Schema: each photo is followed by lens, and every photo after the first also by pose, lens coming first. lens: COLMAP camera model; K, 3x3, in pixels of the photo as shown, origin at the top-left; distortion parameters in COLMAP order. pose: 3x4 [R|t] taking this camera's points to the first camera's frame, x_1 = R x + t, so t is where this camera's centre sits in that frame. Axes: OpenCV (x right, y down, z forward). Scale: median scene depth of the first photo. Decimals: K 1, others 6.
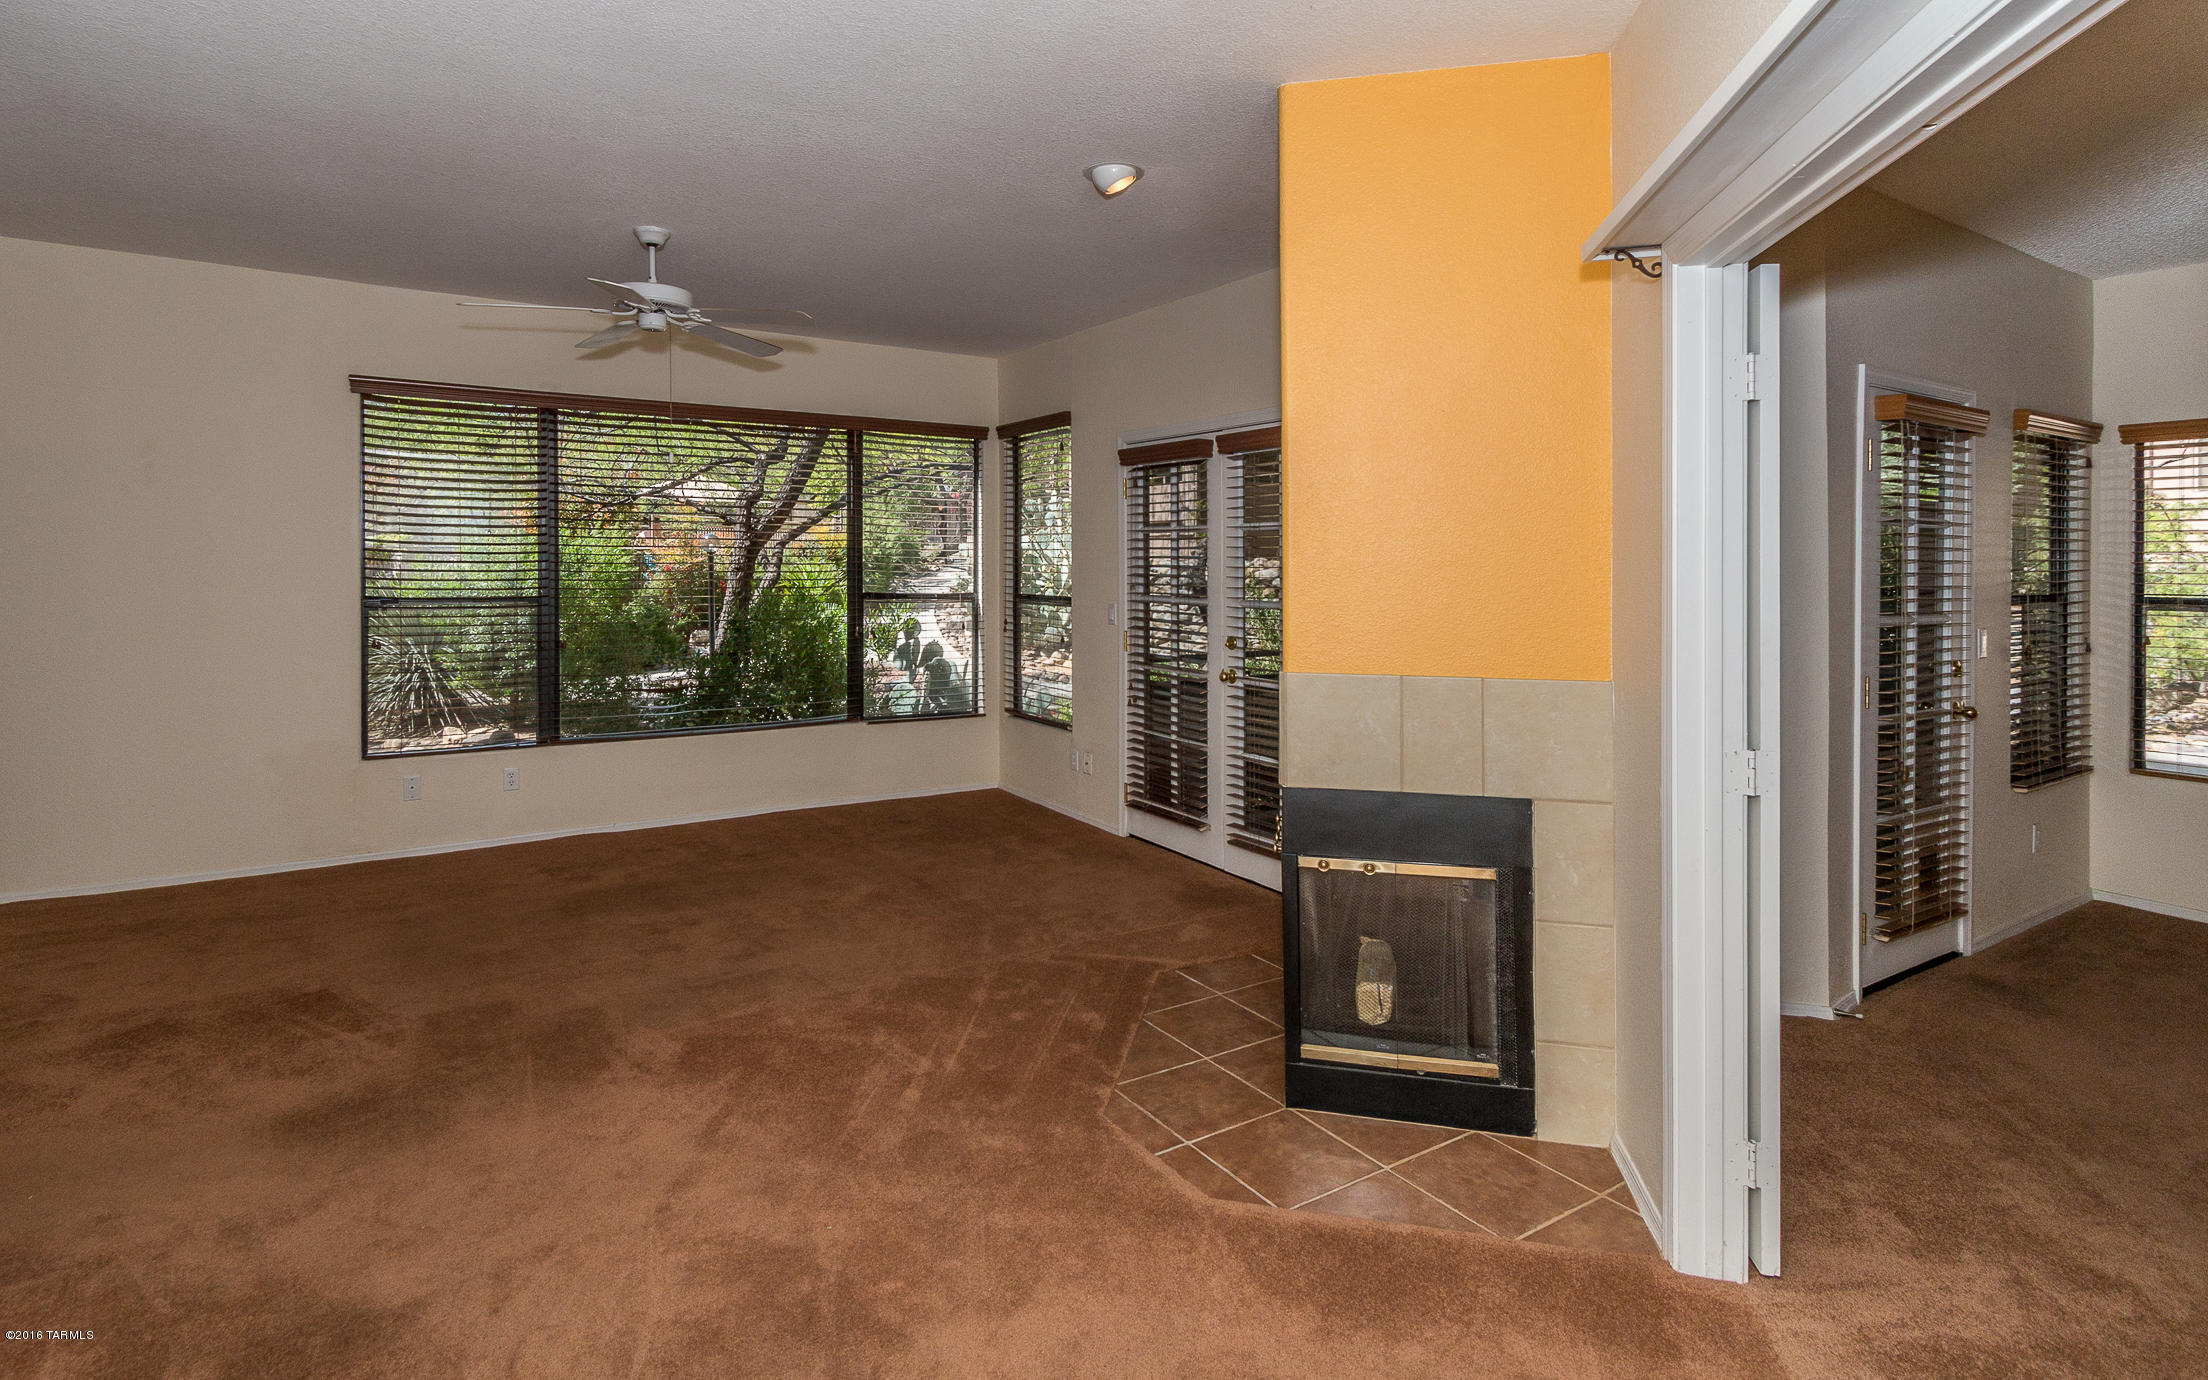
lens RADIAL K [[1072.6, 0, 1098.2], [0, 1072.6, 569.6], [0, 0, 1]] dist [0.015923, -0.000324]
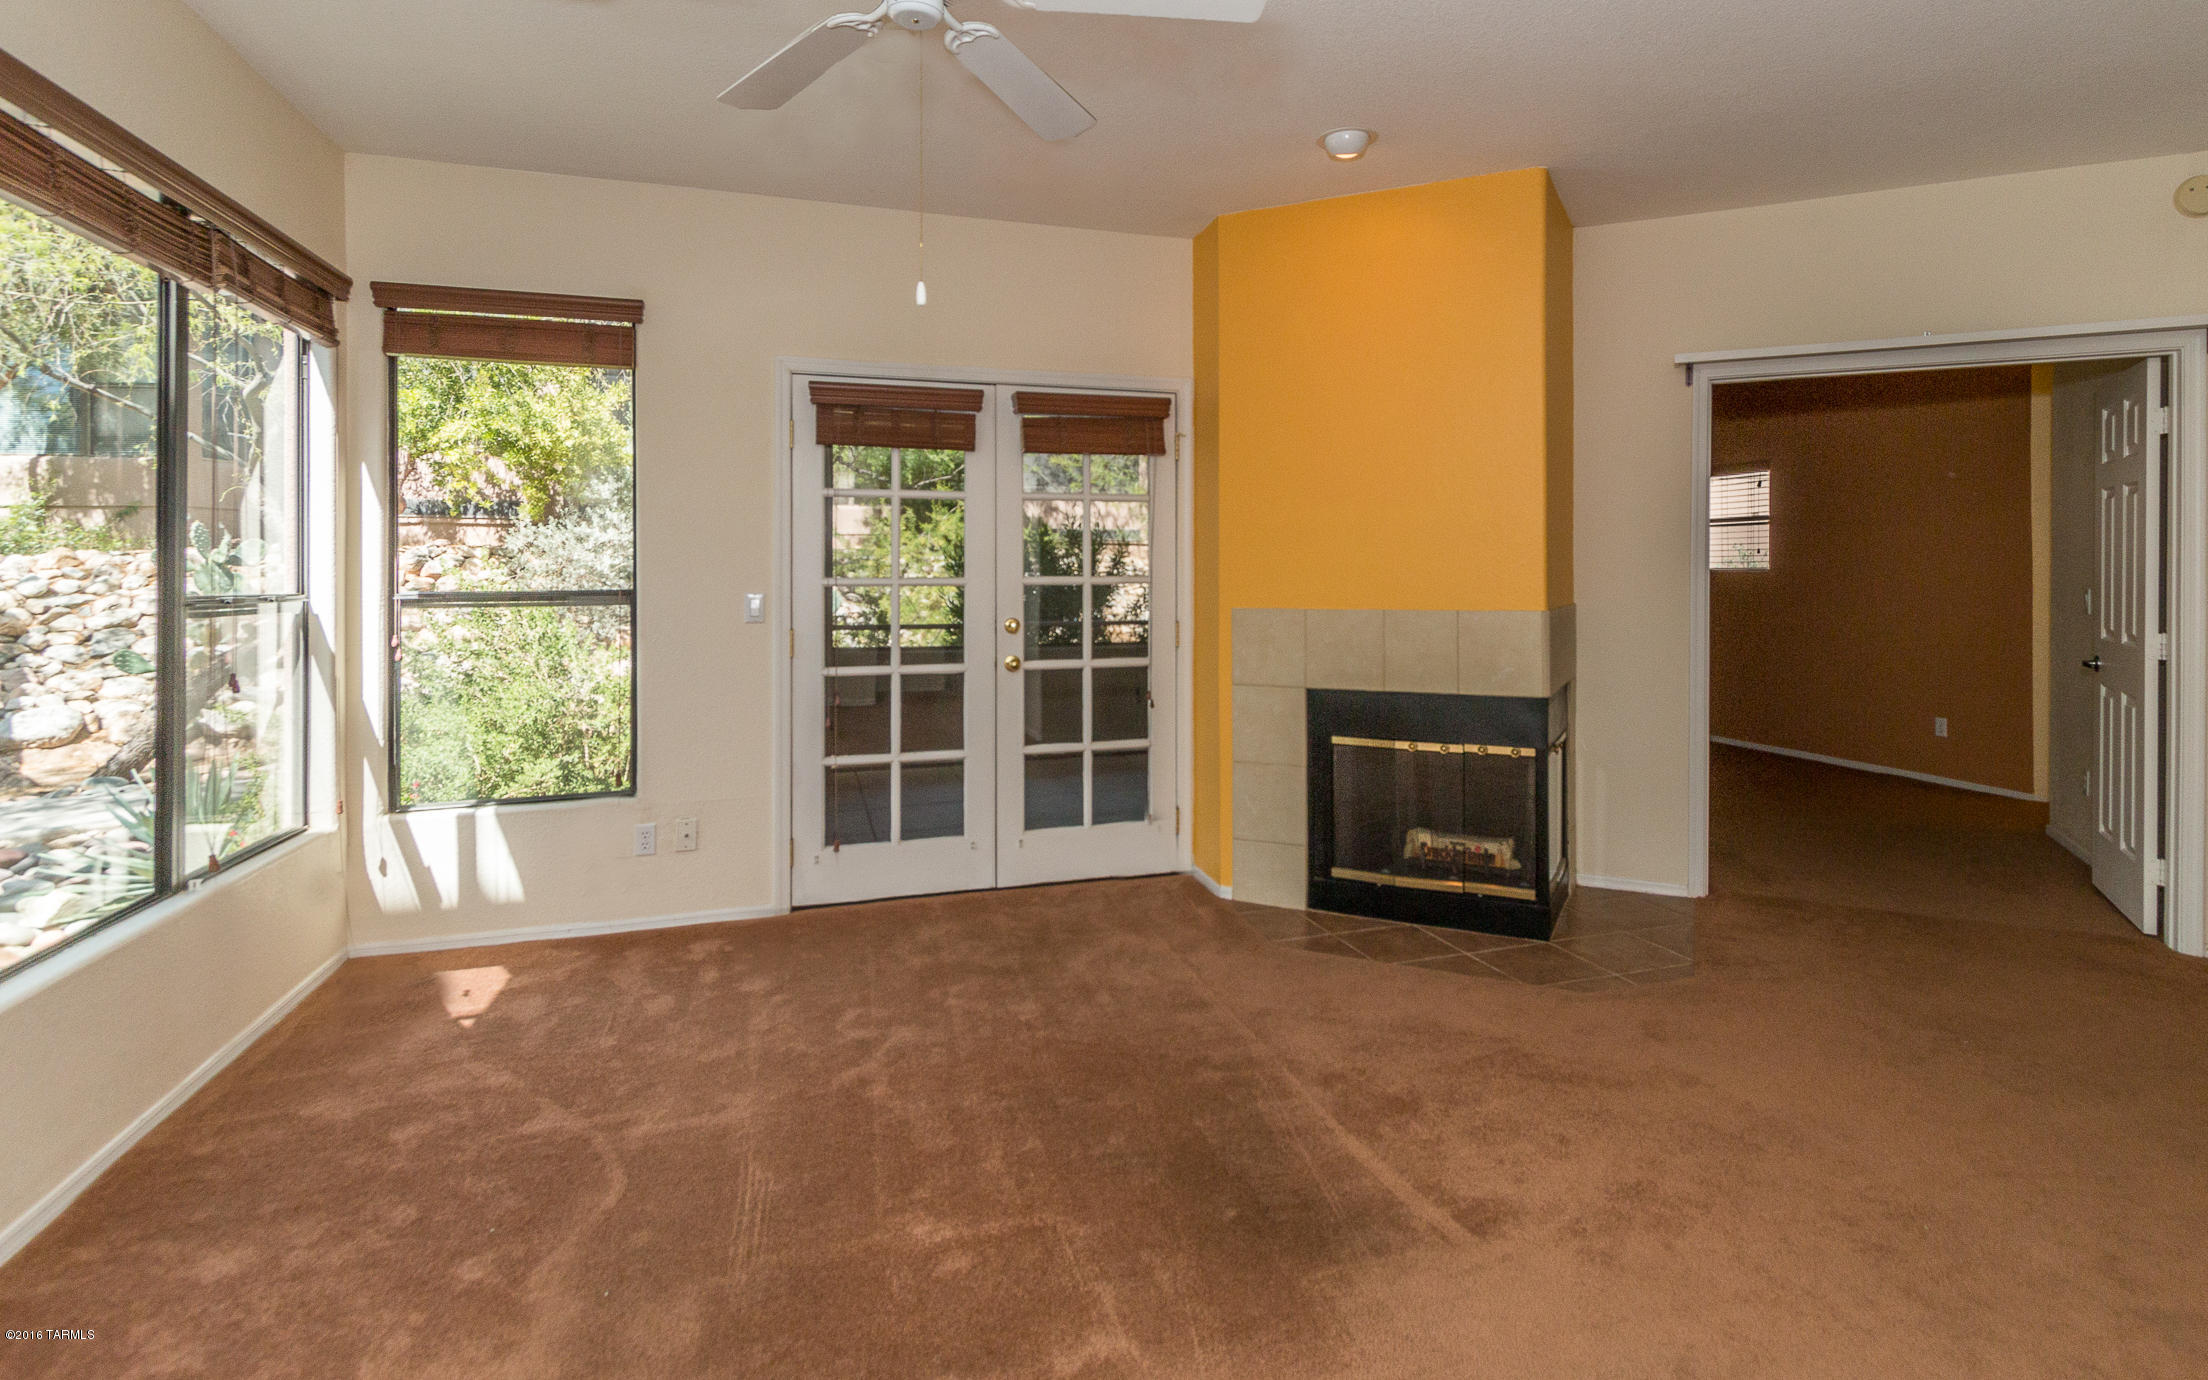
lens RADIAL K [[1073.7, 0, 1169.6], [0, 1073.7, 571.8], [0, 0, 1]] dist [0.001538, -0.000087]
pose [[0.230108, -0.012359, 0.973087, -0.625262], [0.012825, 0.999871, 0.009666, 0.013710], [-0.973080, 0.010256, 0.230237, 0.582103]]
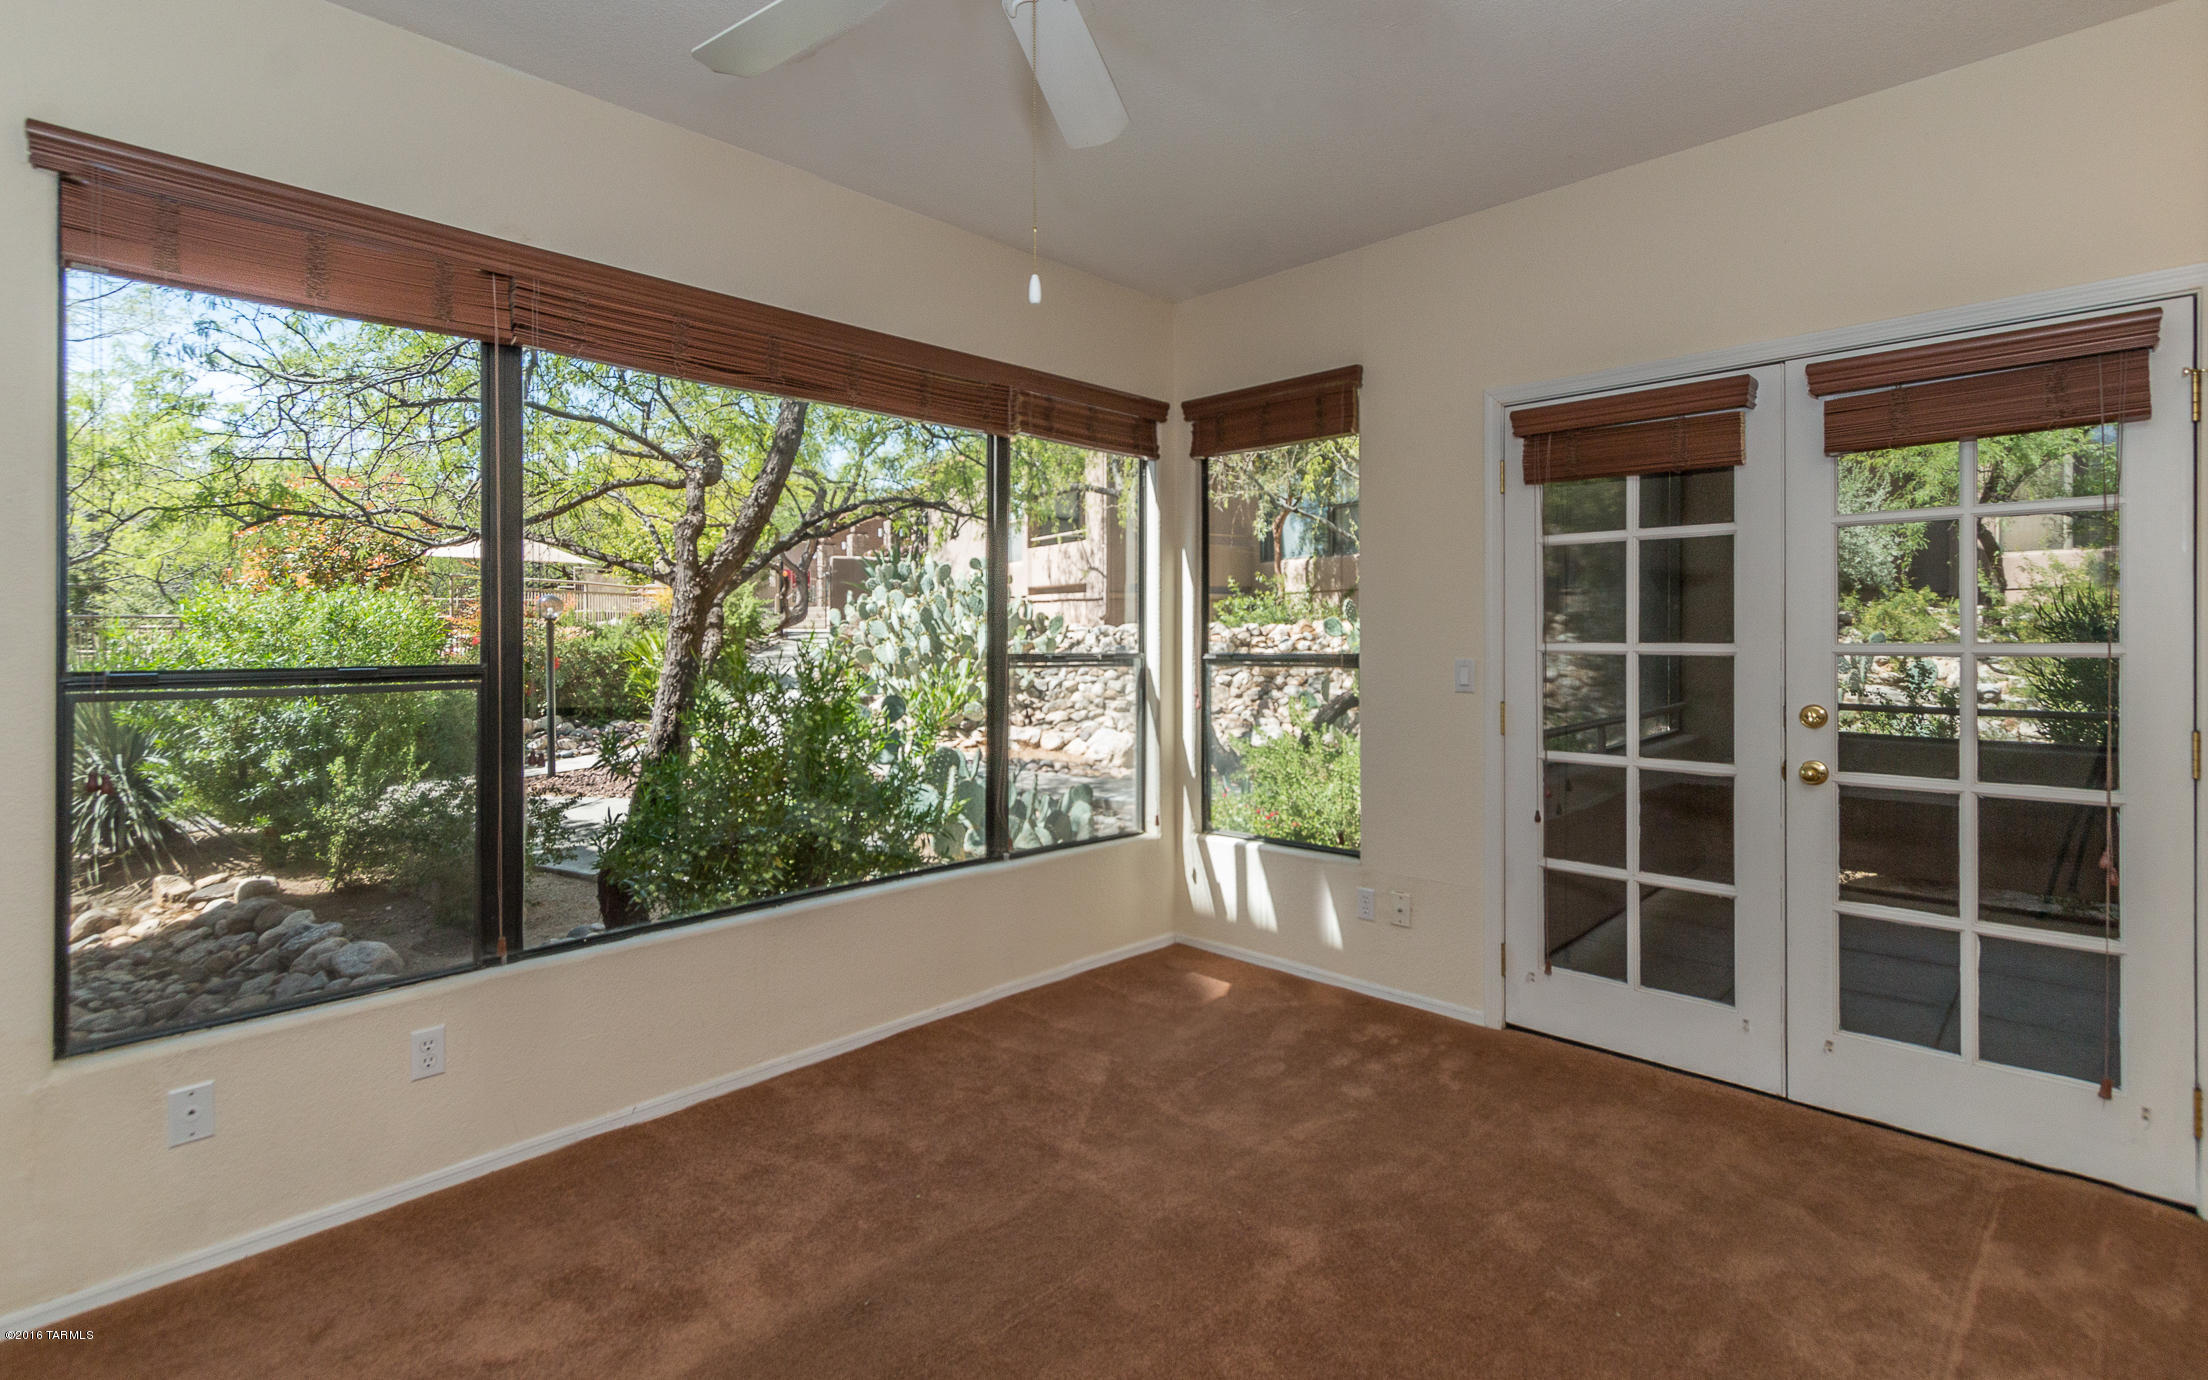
lens RADIAL K [[1009.3, 0, 1107.4], [0, 1009.3, 631.6], [0, 0, 1]] dist [-0.000389, -0.000407]
pose [[0.970857, -0.011215, 0.239397, -0.346288], [0.014256, 0.999838, -0.010972, 0.018380], [-0.239235, 0.014065, 0.970860, 0.479691]]
